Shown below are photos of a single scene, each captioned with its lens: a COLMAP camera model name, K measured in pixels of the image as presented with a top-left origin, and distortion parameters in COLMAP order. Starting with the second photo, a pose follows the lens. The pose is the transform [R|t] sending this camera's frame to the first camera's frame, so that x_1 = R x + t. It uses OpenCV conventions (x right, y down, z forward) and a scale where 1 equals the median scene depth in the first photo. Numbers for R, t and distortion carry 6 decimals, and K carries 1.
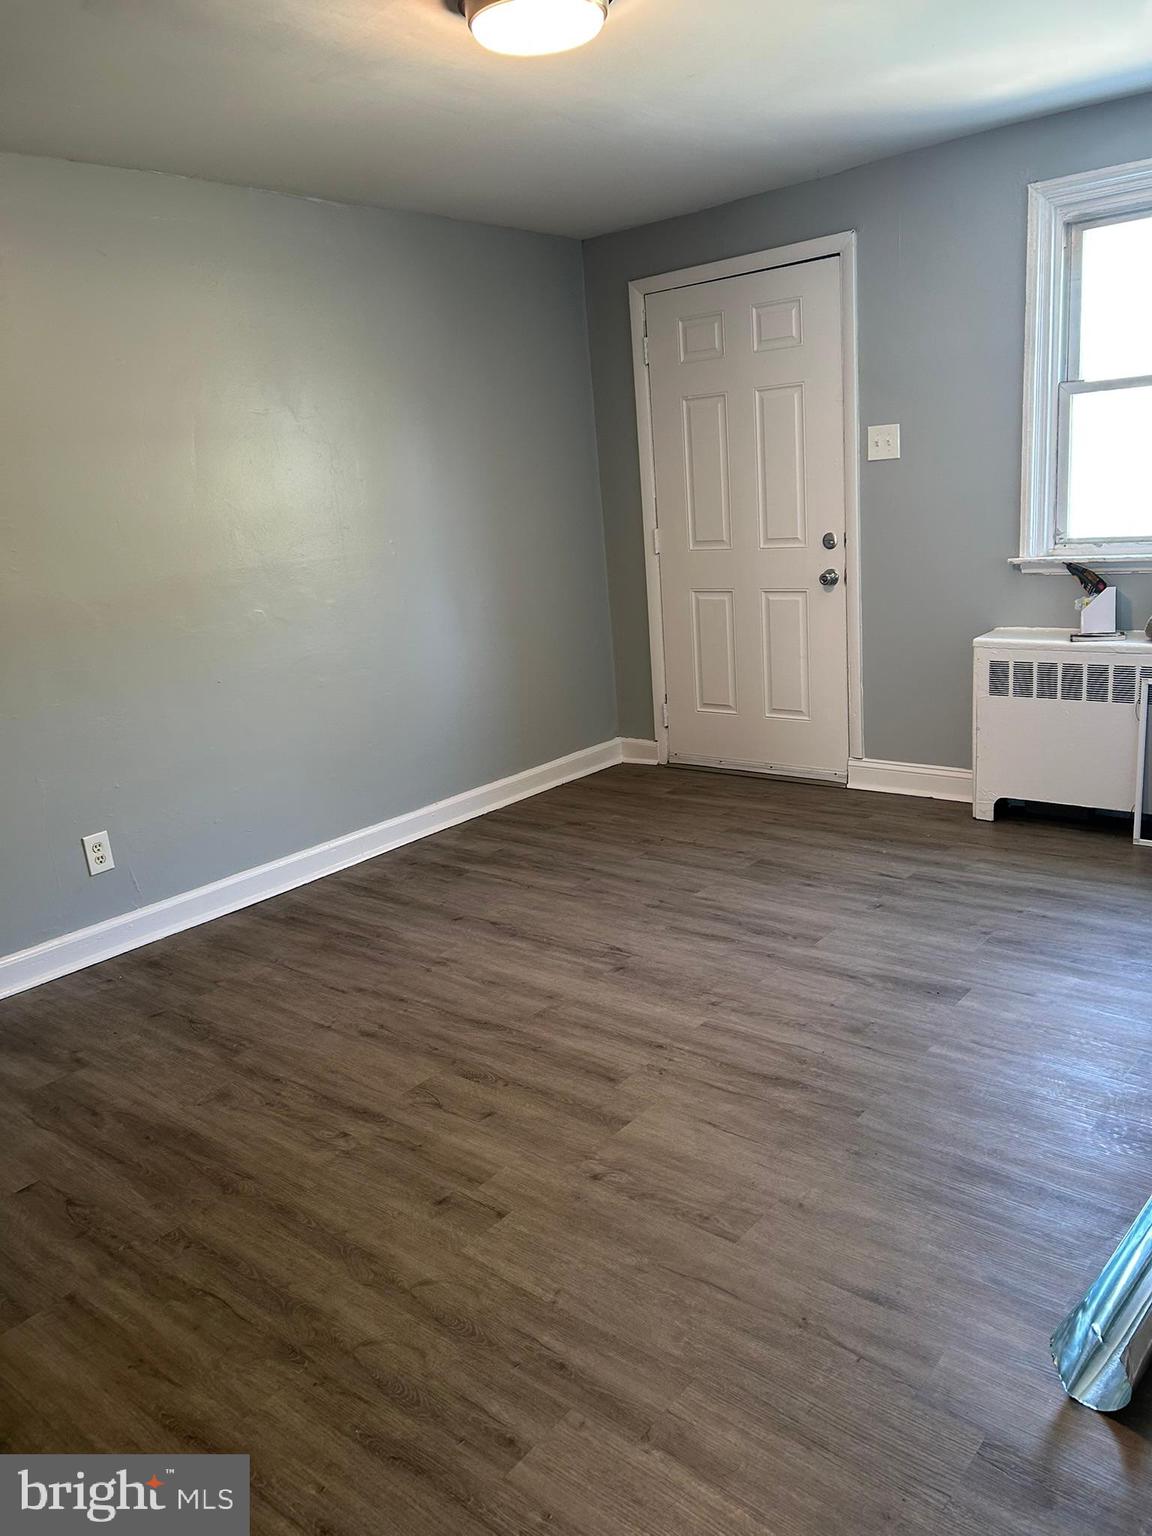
lens RADIAL K [[1154.1, 0, 577.5], [0, 1154.1, 771.0], [0, 0, 1]] dist [-0.063461, -0.005137]
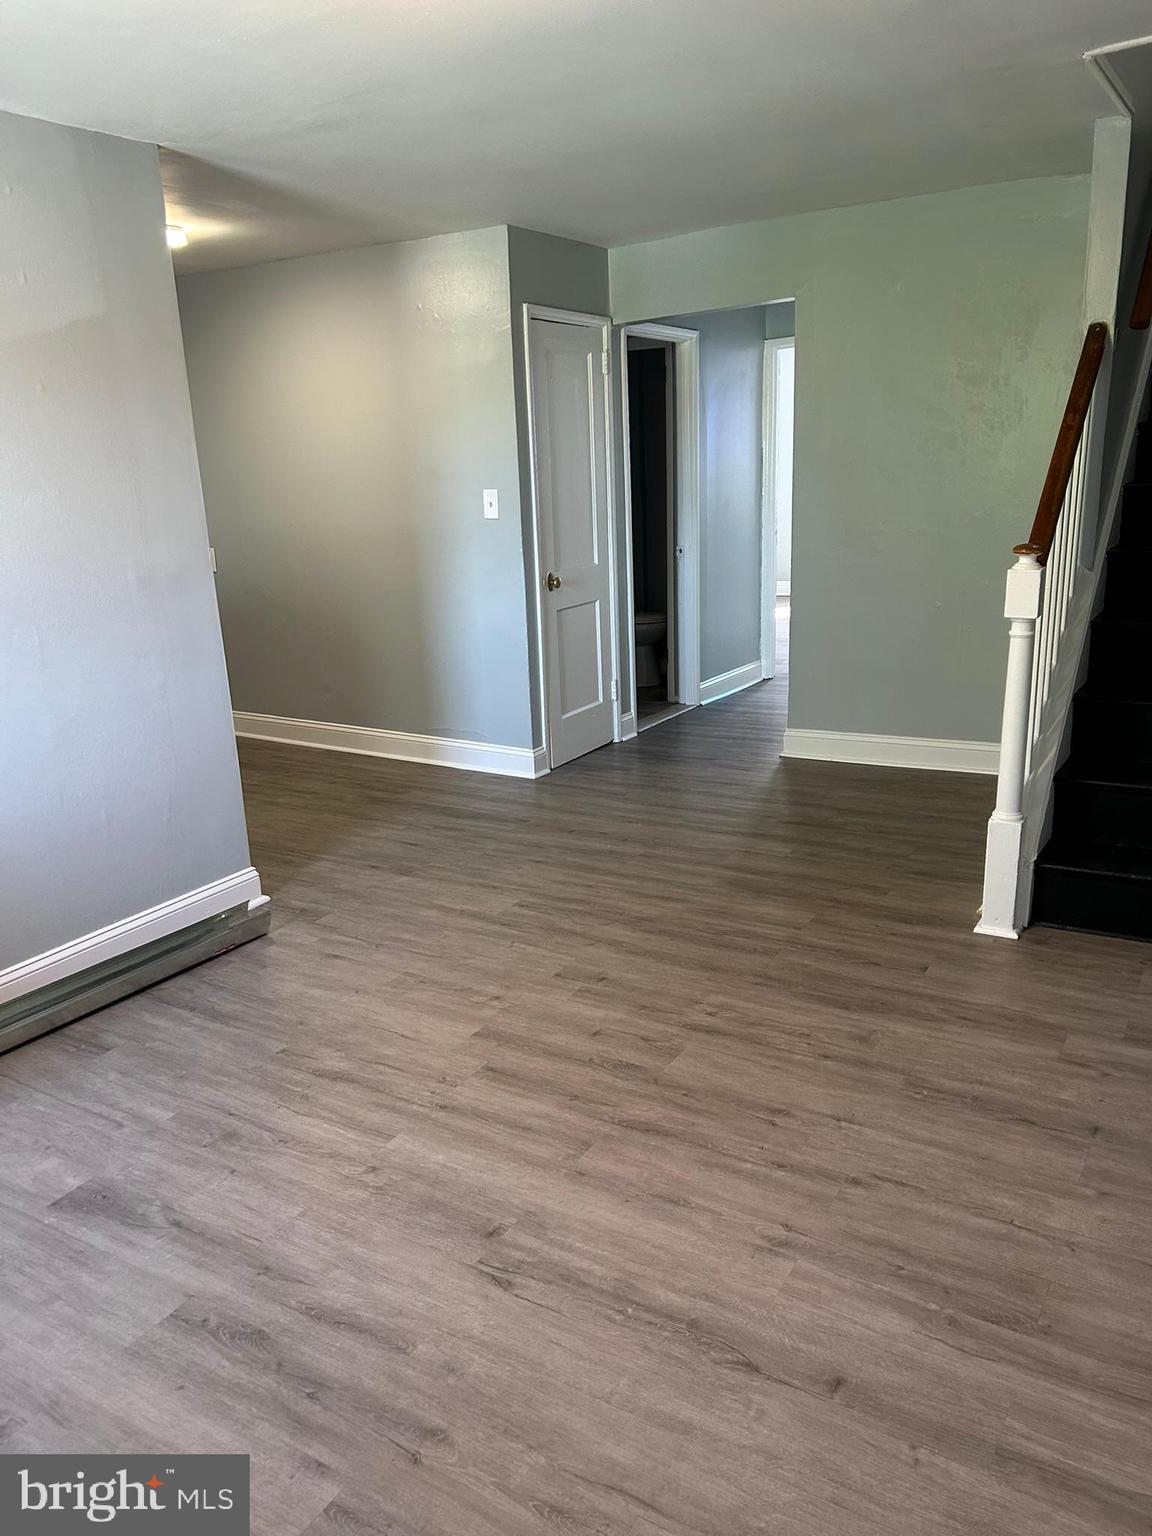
lens RADIAL K [[1154.1, 0, 578.2], [0, 1154.1, 768.1], [0, 0, 1]] dist [-0.063461, -0.005137]
pose [[-0.983022, 0.149006, -0.107071, 0.021499], [0.077579, 0.866341, 0.493391, -0.460269], [0.166278, 0.476708, -0.863192, 1.701438]]
